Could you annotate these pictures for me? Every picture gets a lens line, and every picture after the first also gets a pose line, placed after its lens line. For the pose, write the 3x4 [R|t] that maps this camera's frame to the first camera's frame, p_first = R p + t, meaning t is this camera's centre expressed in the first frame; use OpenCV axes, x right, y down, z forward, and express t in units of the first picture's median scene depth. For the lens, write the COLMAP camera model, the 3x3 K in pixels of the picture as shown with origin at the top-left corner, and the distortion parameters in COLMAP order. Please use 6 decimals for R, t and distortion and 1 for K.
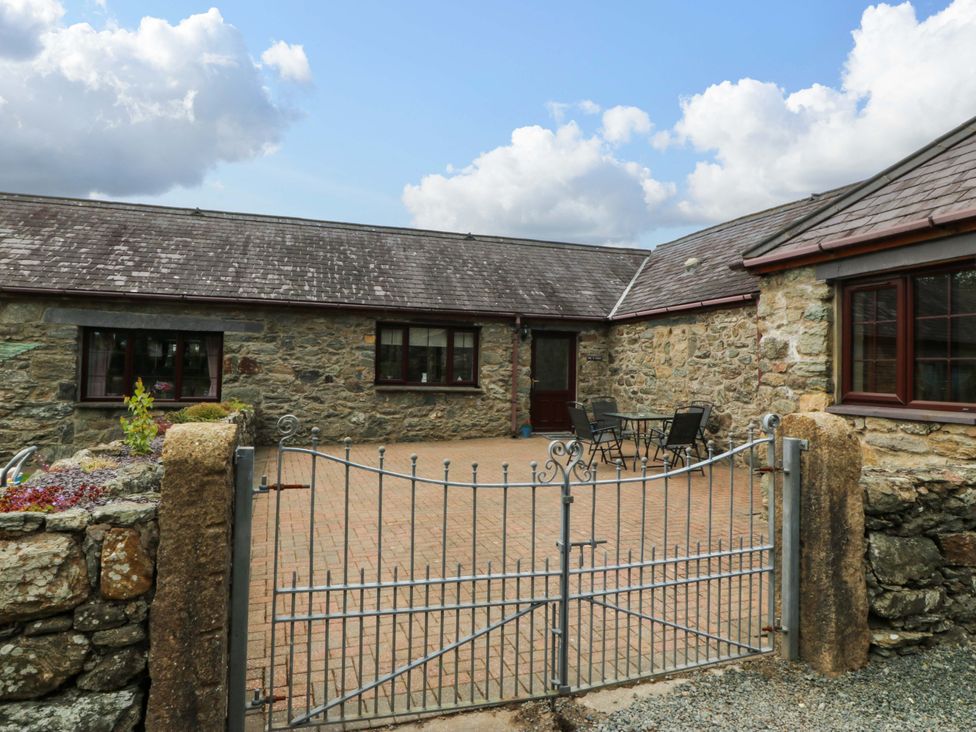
lens RADIAL K [[562.1, 0, 492.2], [0, 562.1, 353.2], [0, 0, 1]] dist [0.000744, -0.000361]
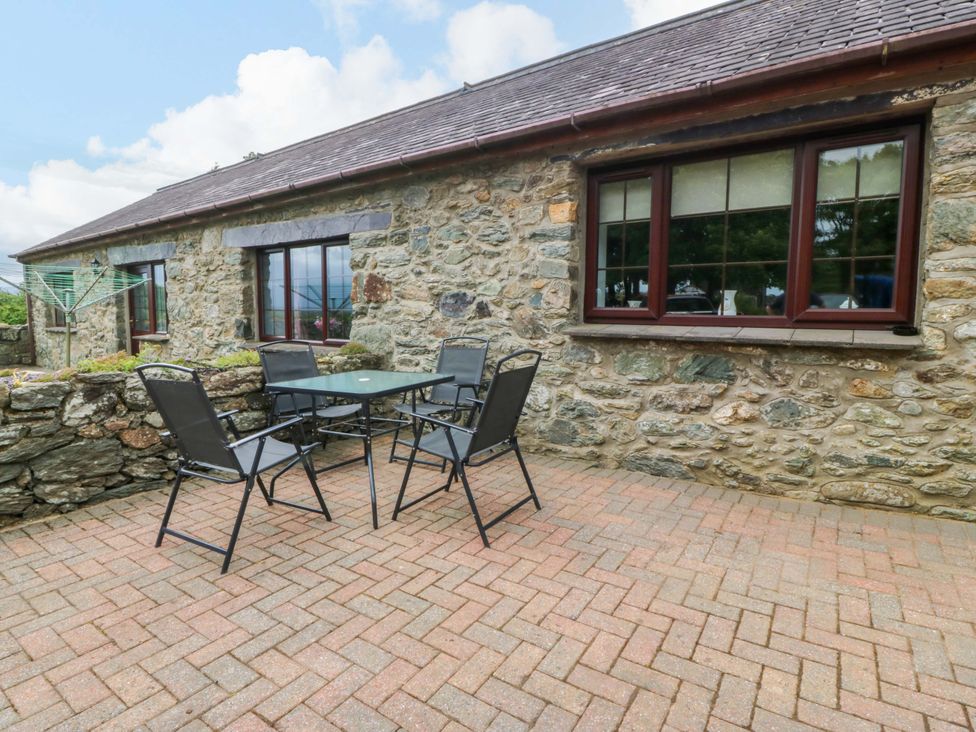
lens RADIAL K [[513.1, 0, 484.2], [0, 513.1, 355.0], [0, 0, 1]] dist [0.001134, -0.008887]
pose [[0.587153, 0.050296, -0.807912, 0.061164], [0.034002, 0.995654, 0.086695, 0.045693], [0.808761, -0.078374, 0.582892, 0.725096]]
